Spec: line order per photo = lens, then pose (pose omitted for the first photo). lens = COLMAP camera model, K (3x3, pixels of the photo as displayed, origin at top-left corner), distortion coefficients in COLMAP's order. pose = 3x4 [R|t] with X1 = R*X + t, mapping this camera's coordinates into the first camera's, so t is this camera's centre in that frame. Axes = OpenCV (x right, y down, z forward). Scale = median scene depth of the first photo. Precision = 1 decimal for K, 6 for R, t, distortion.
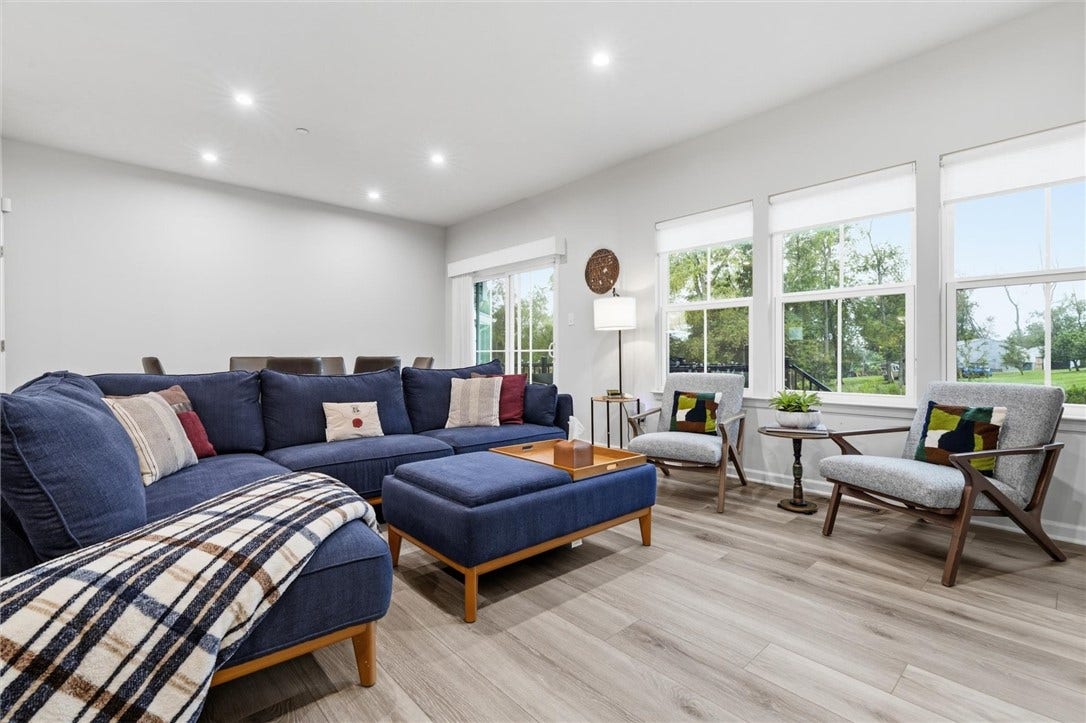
lens RADIAL K [[495.5, 0, 541.7], [0, 495.5, 360.7], [0, 0, 1]] dist [0.001578, 0.001311]
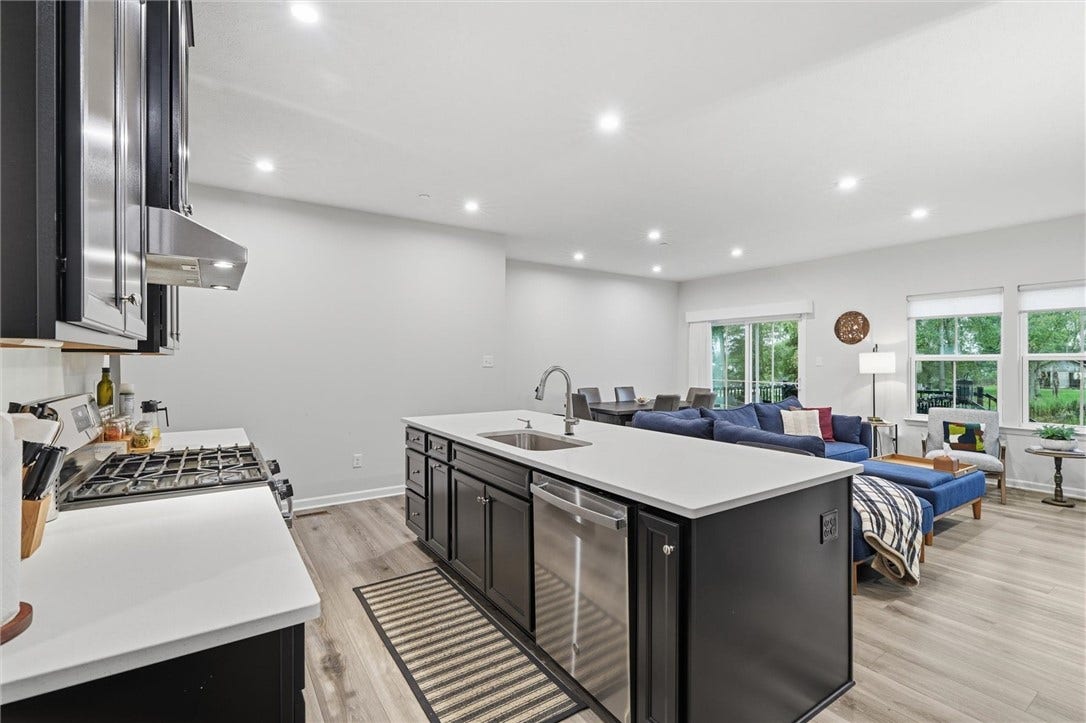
lens RADIAL K [[495.5, 0, 545.6], [0, 495.5, 362.0], [0, 0, 1]] dist [0.001578, 0.001311]
pose [[0.990576, -0.000623, -0.136963, -0.749678], [-0.000355, 0.999975, -0.007113, -0.110824], [0.136964, 0.007095, 0.990551, -0.649371]]
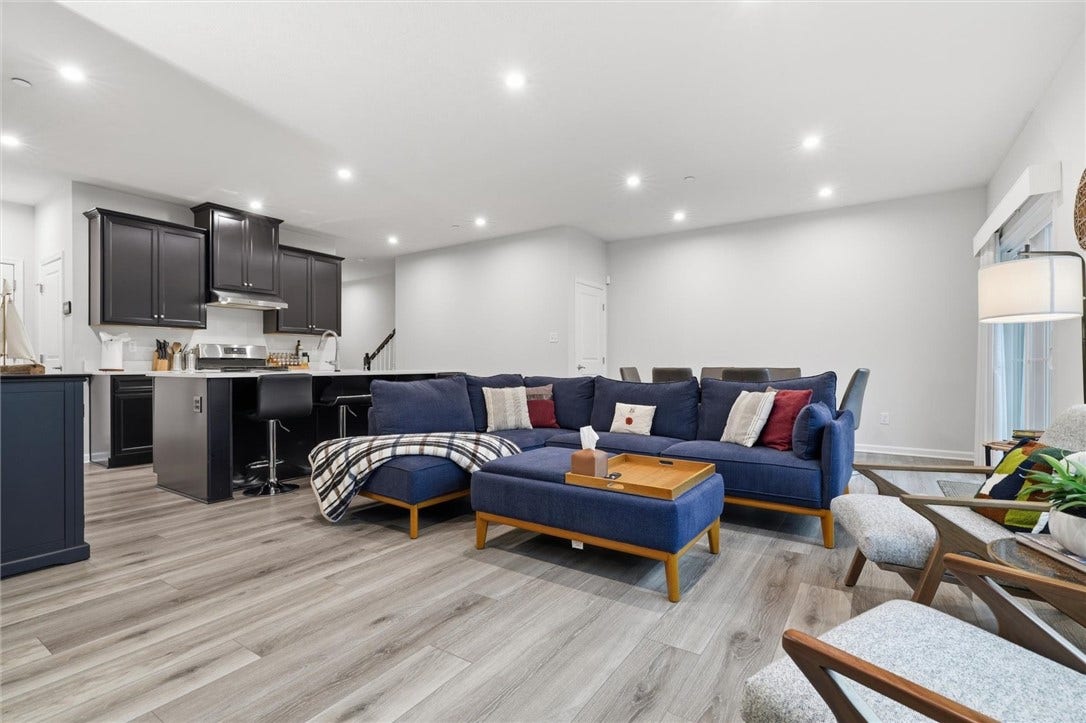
lens RADIAL K [[495.5, 0, 538.9], [0, 495.5, 362.5], [0, 0, 1]] dist [0.001578, 0.001311]
pose [[0.236126, -0.006712, -0.971699, 0.699062], [-0.008800, 0.999920, -0.009046, -0.007316], [0.971683, 0.010687, 0.236048, 0.431103]]
